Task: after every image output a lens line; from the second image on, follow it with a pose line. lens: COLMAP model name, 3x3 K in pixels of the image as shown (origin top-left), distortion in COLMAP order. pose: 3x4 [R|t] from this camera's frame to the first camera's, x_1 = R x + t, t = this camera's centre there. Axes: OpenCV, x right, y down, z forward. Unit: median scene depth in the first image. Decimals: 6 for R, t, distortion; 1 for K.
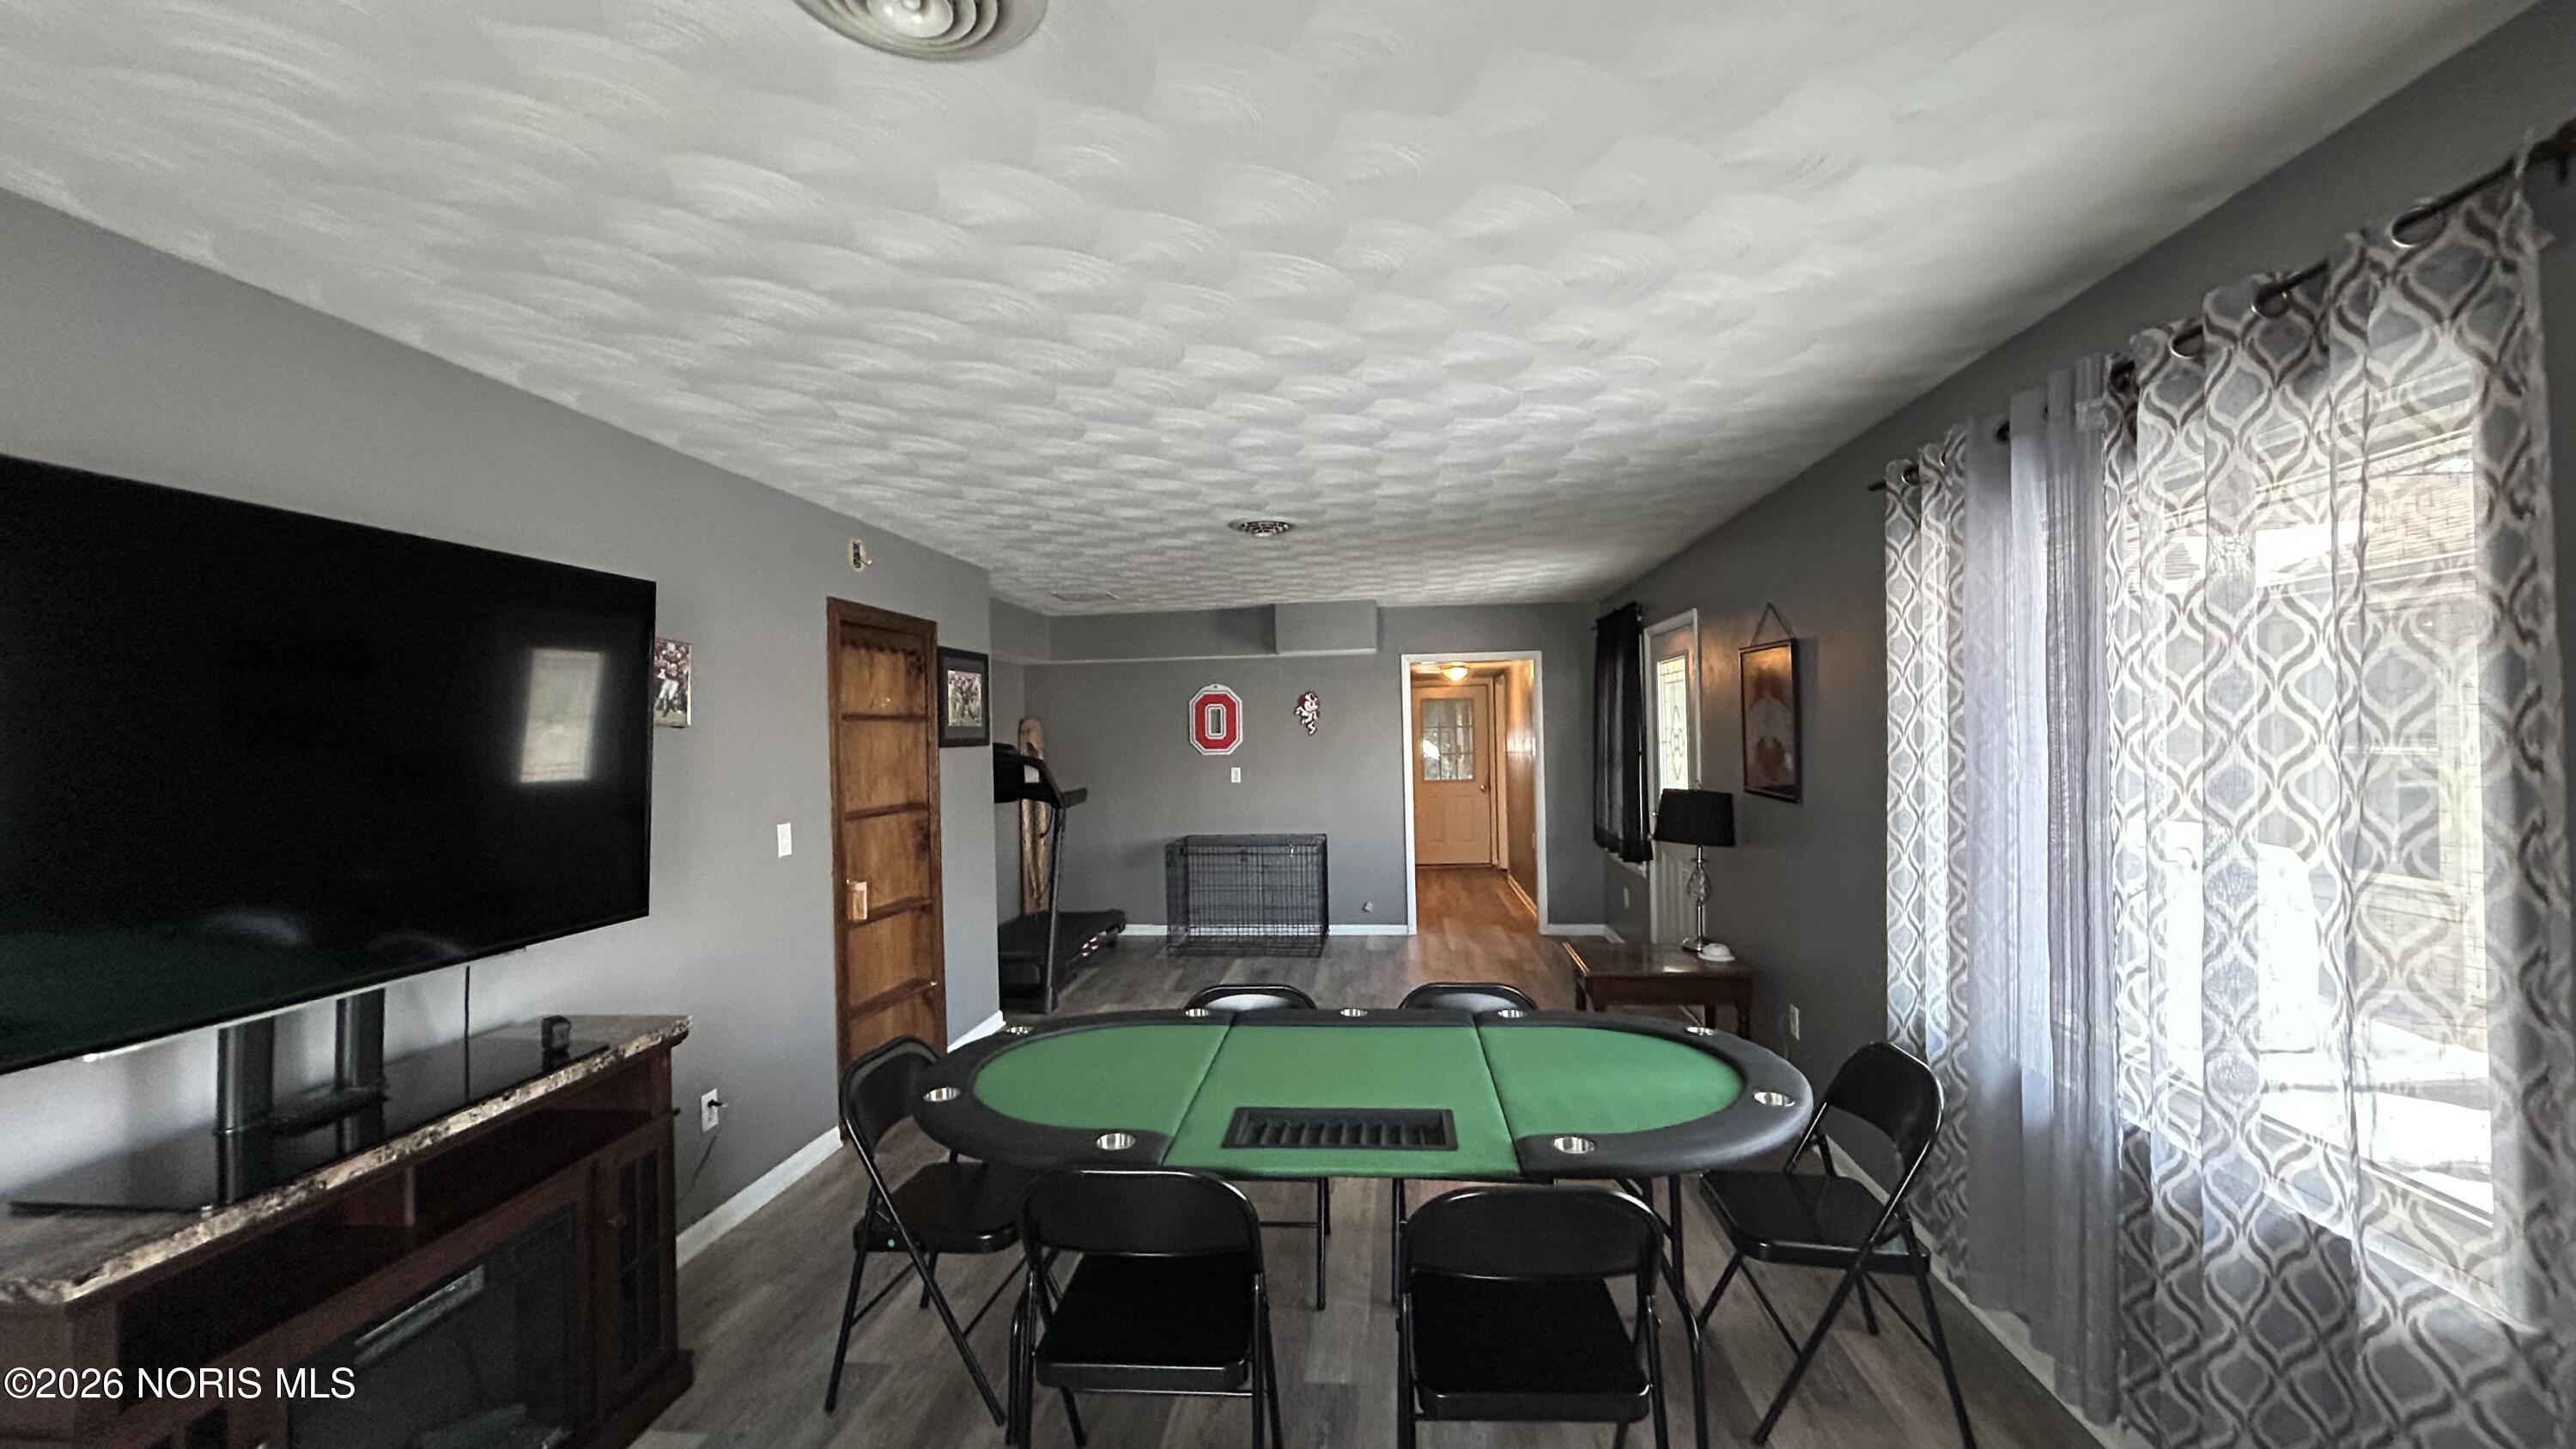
lens RADIAL K [[1036.1, 0, 1293.8], [0, 1036.1, 727.6], [0, 0, 1]] dist [-0.003069, 0.000816]
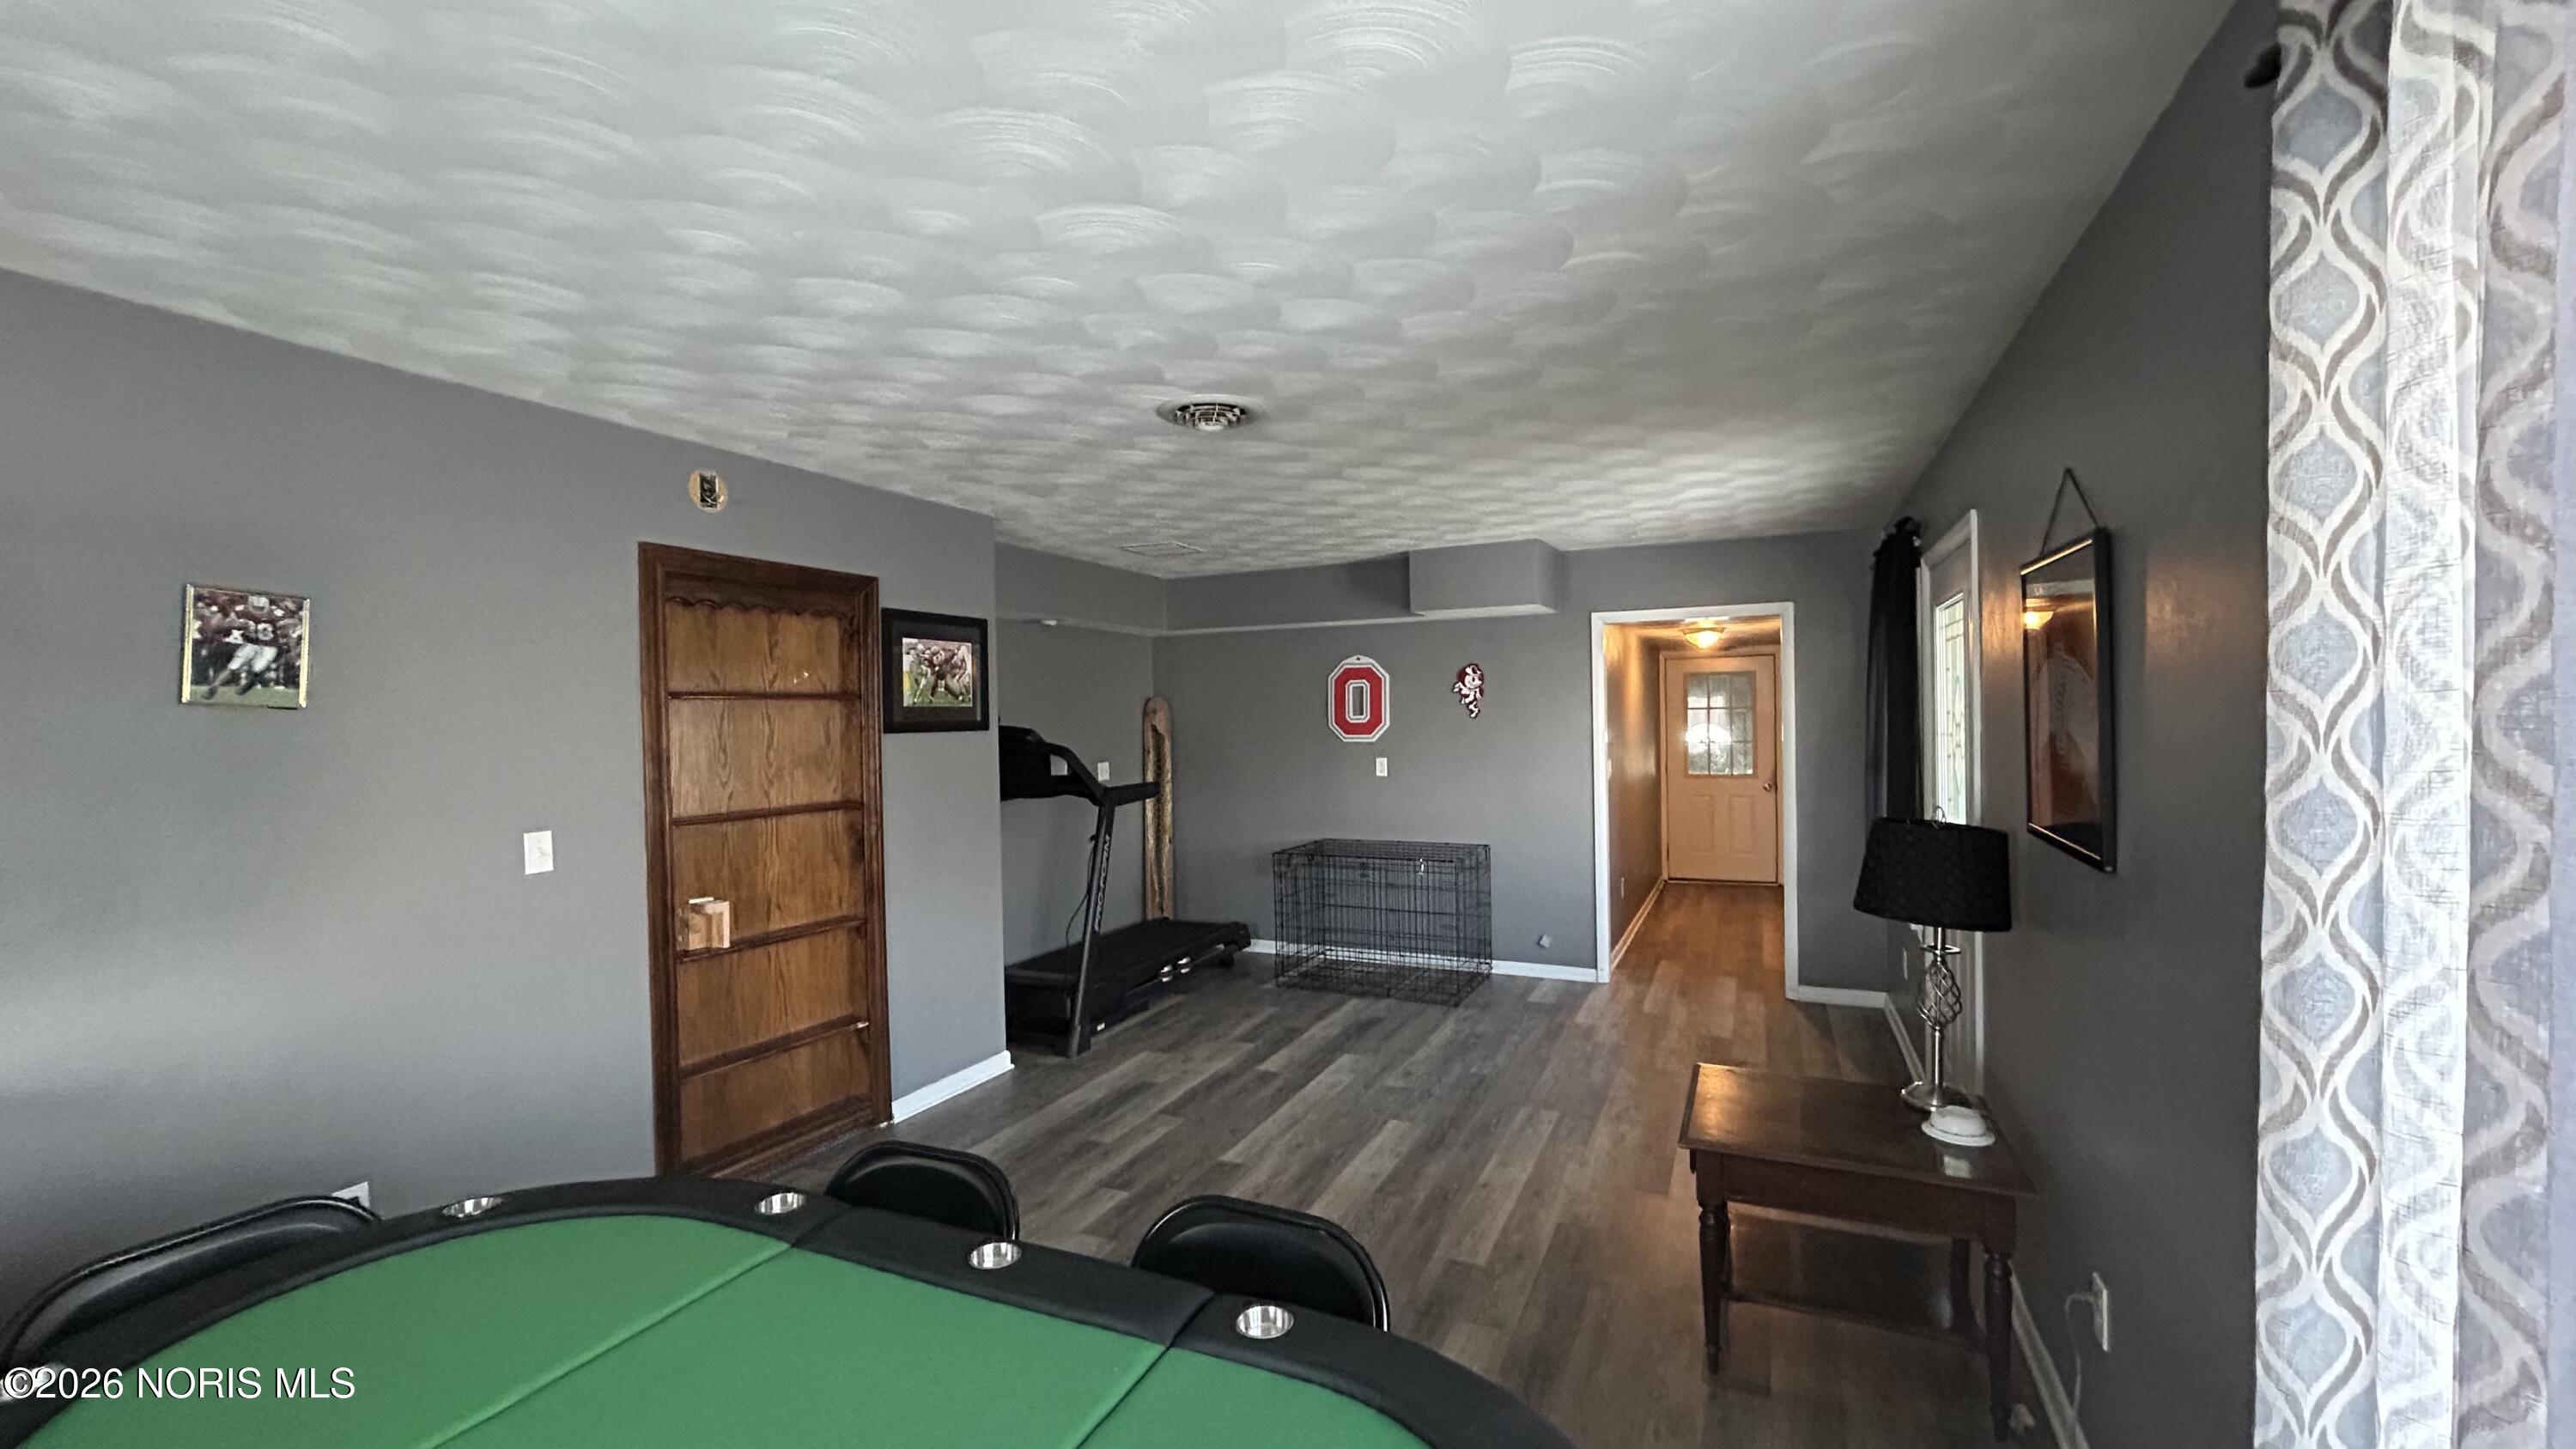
lens RADIAL K [[1036.1, 0, 1290.2], [0, 1036.1, 728.6], [0, 0, 1]] dist [-0.003069, 0.000816]
pose [[0.947229, 0.009385, -0.320420, 0.307203], [-0.002724, 0.999771, 0.021230, -0.003092], [0.320546, -0.019237, 0.947038, 0.465848]]
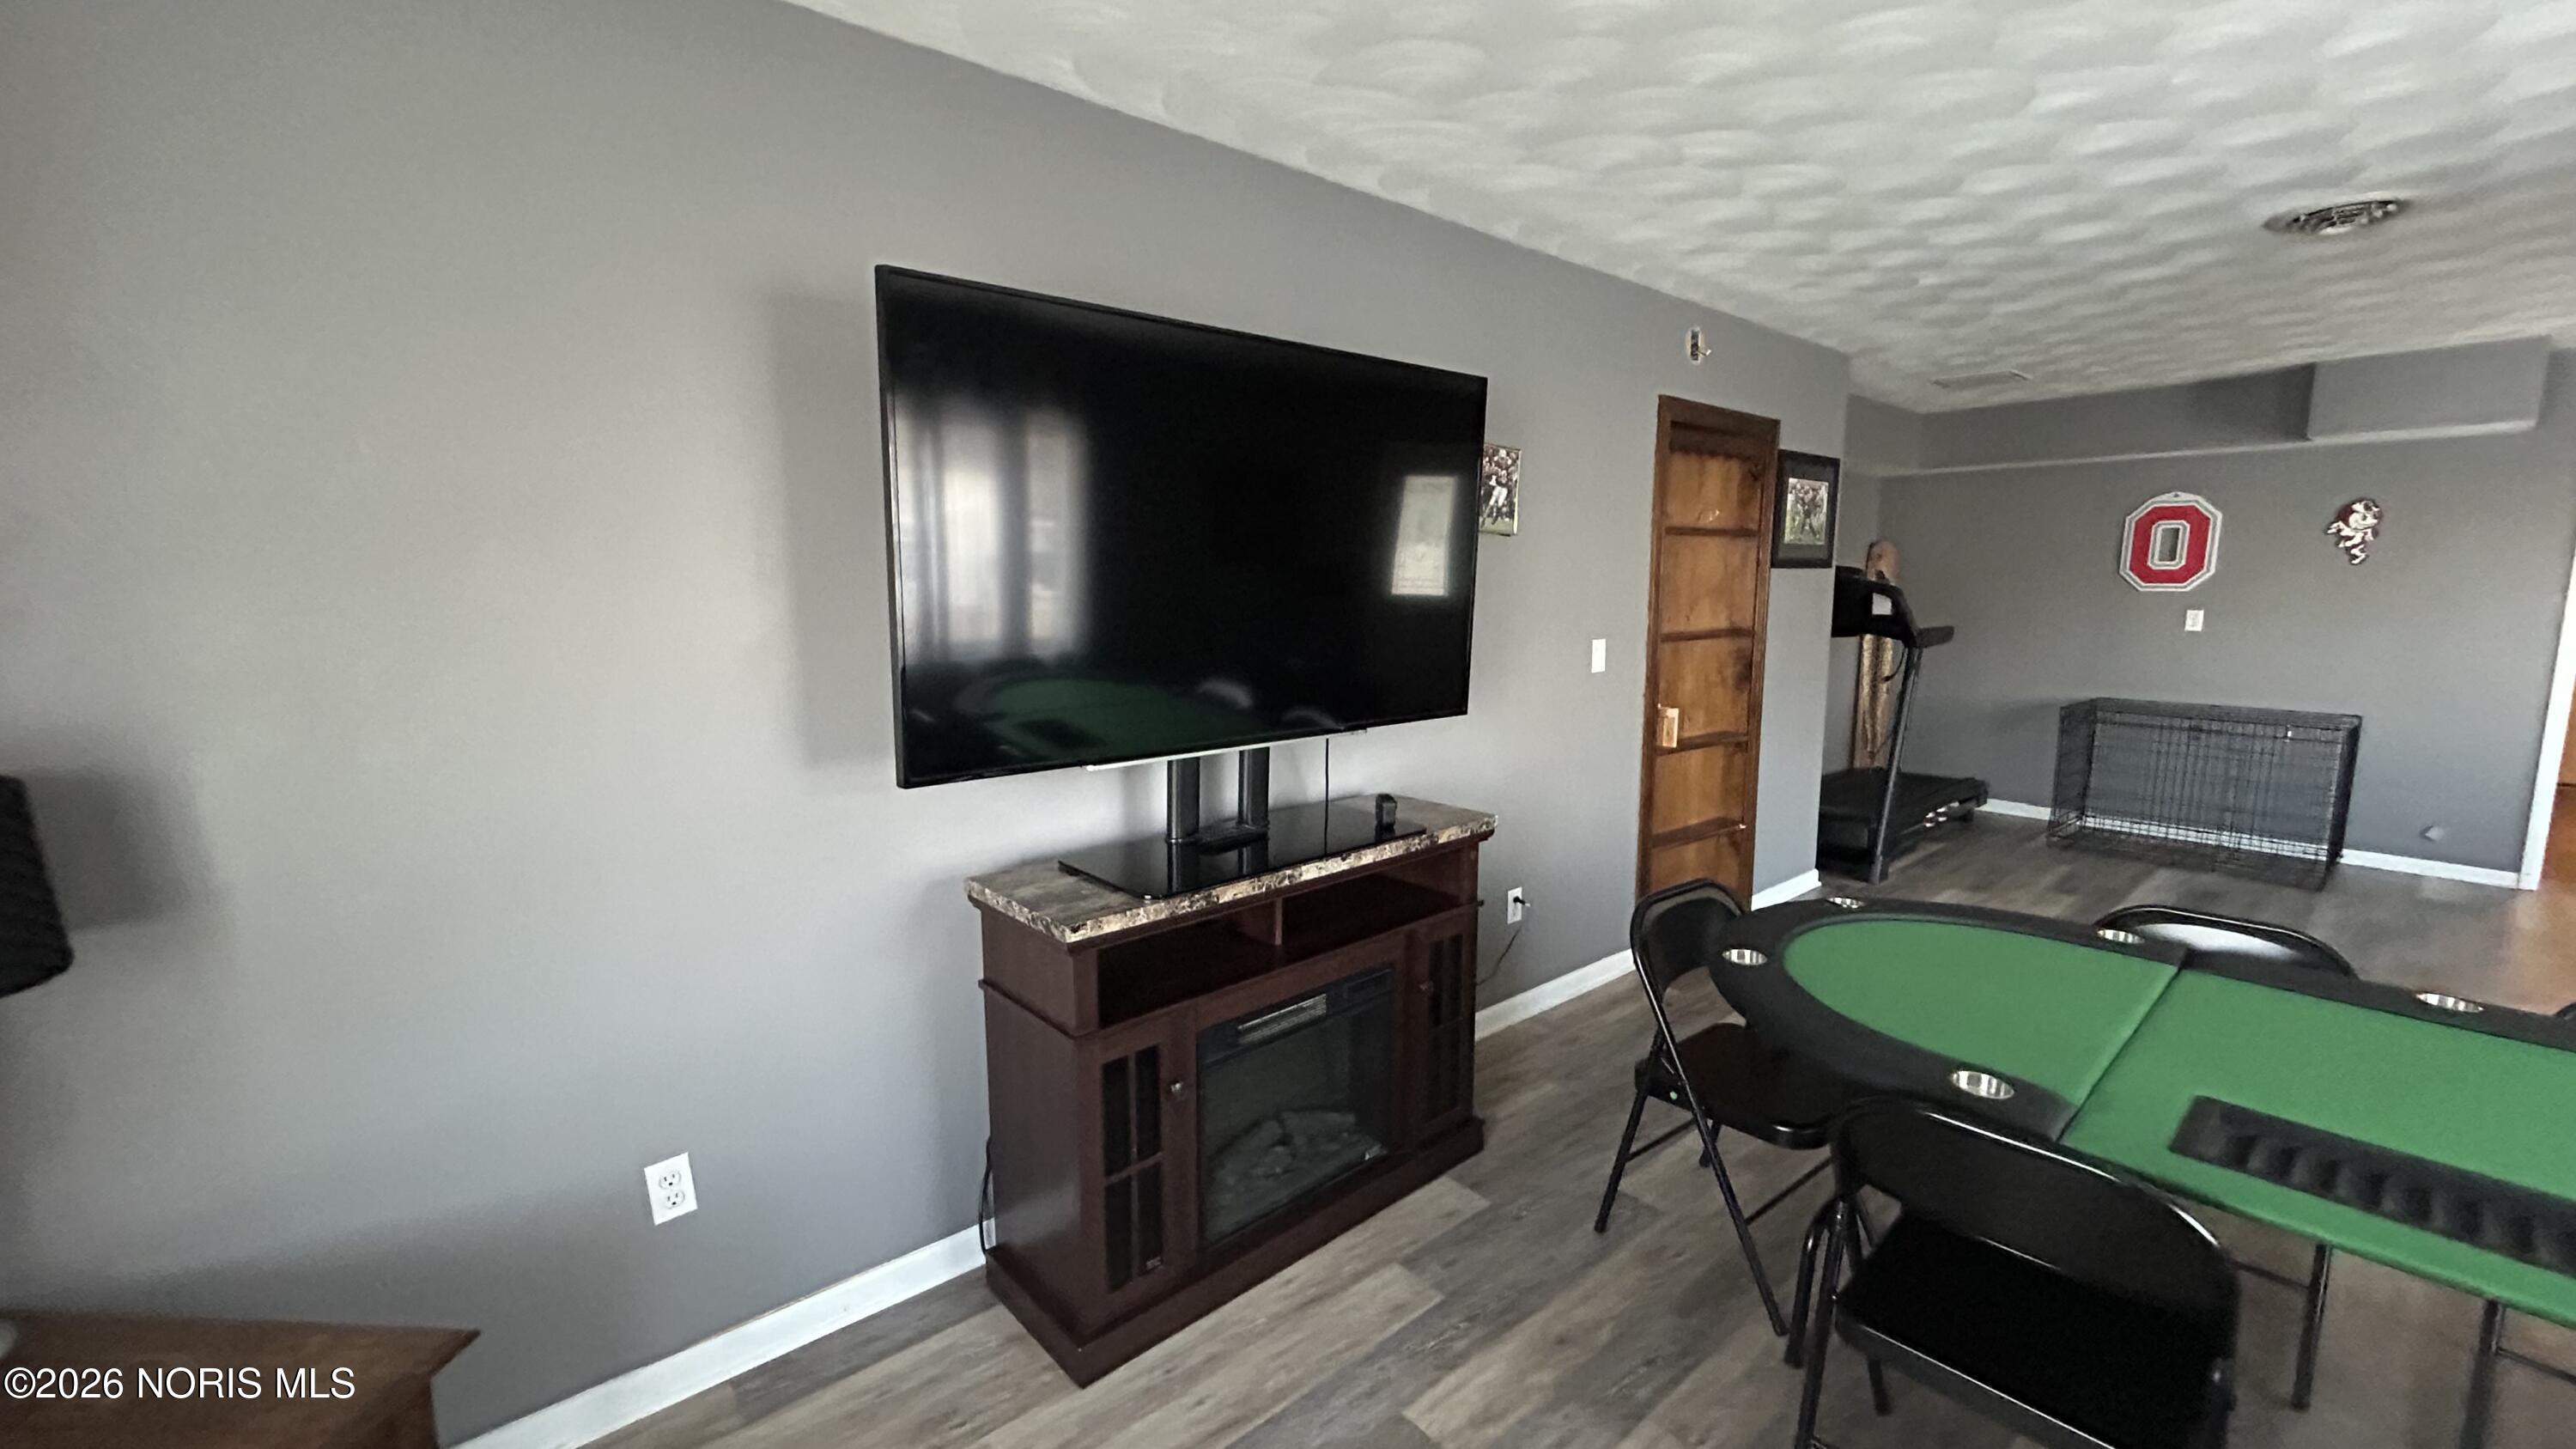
lens RADIAL K [[1036.1, 0, 1284.3], [0, 1036.1, 729.5], [0, 0, 1]] dist [-0.003069, 0.000816]
pose [[0.723234, 0.120447, -0.680018, -0.036193], [-0.010368, 0.986456, 0.163697, 0.021292], [0.690525, -0.111341, 0.714688, 0.095670]]
